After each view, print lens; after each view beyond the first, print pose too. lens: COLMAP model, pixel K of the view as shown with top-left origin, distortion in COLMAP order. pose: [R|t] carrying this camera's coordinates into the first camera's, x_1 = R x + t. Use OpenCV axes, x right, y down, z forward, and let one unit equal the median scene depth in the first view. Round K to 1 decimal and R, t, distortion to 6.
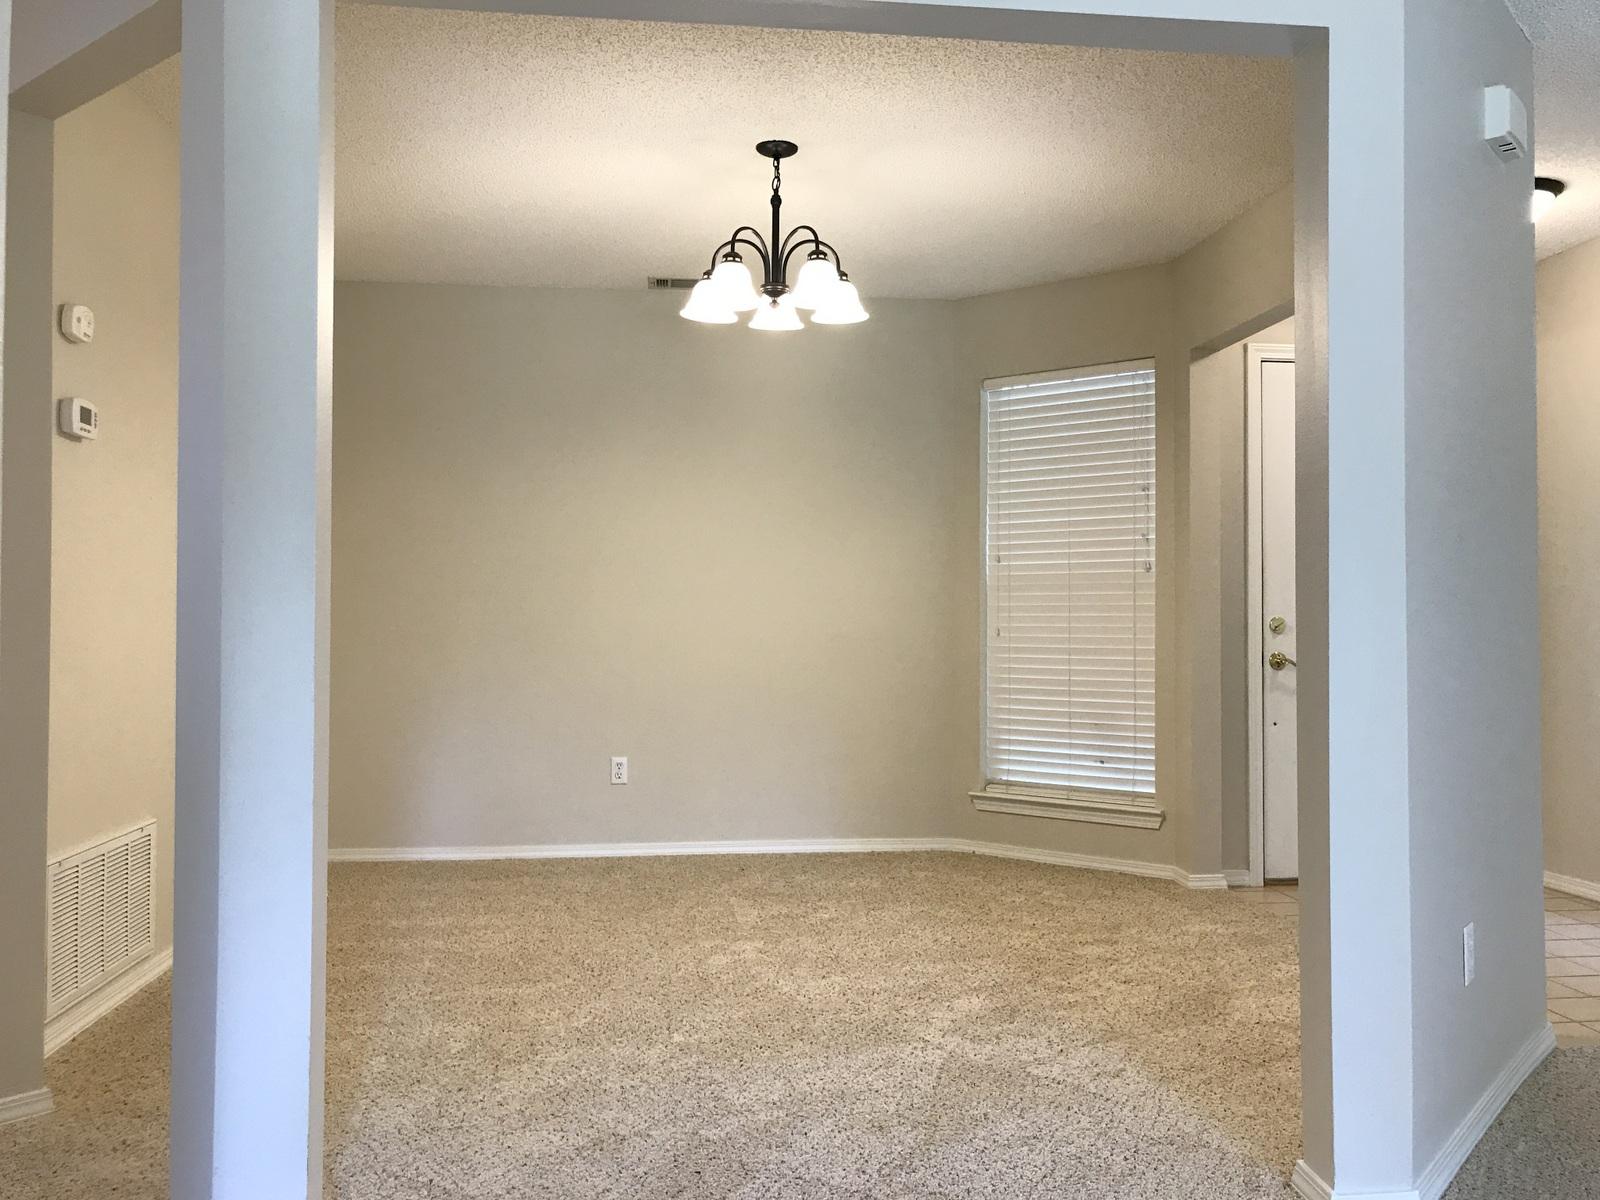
lens RADIAL K [[1321.4, 0, 803.3], [0, 1321.4, 594.3], [0, 0, 1]] dist [0.038429, -0.031888]
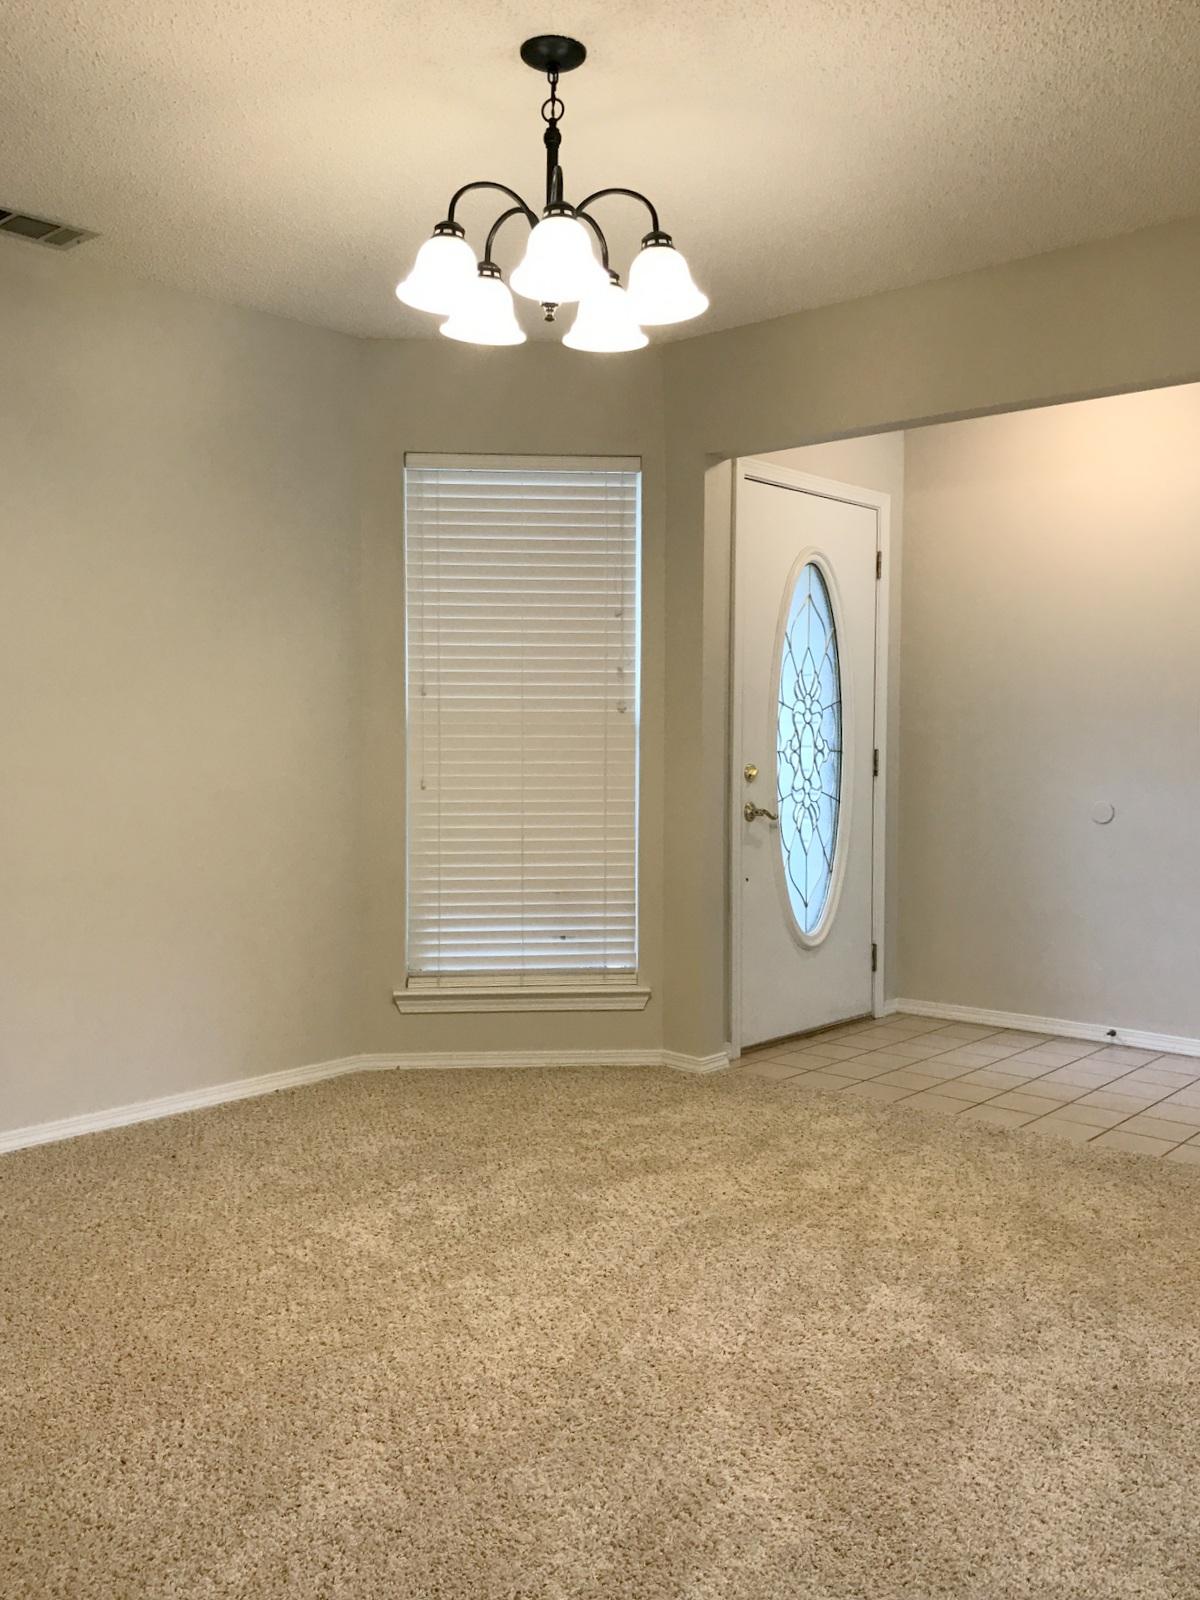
lens RADIAL K [[1363.7, 0, 626.8], [0, 1363.7, 800.1], [0, 0, 1]] dist [0.197900, -0.516866]
pose [[0.742550, -0.032295, 0.669012, -0.327616], [-0.012495, 0.997995, 0.062044, -0.015171], [-0.669674, -0.054431, 0.740658, 0.339290]]
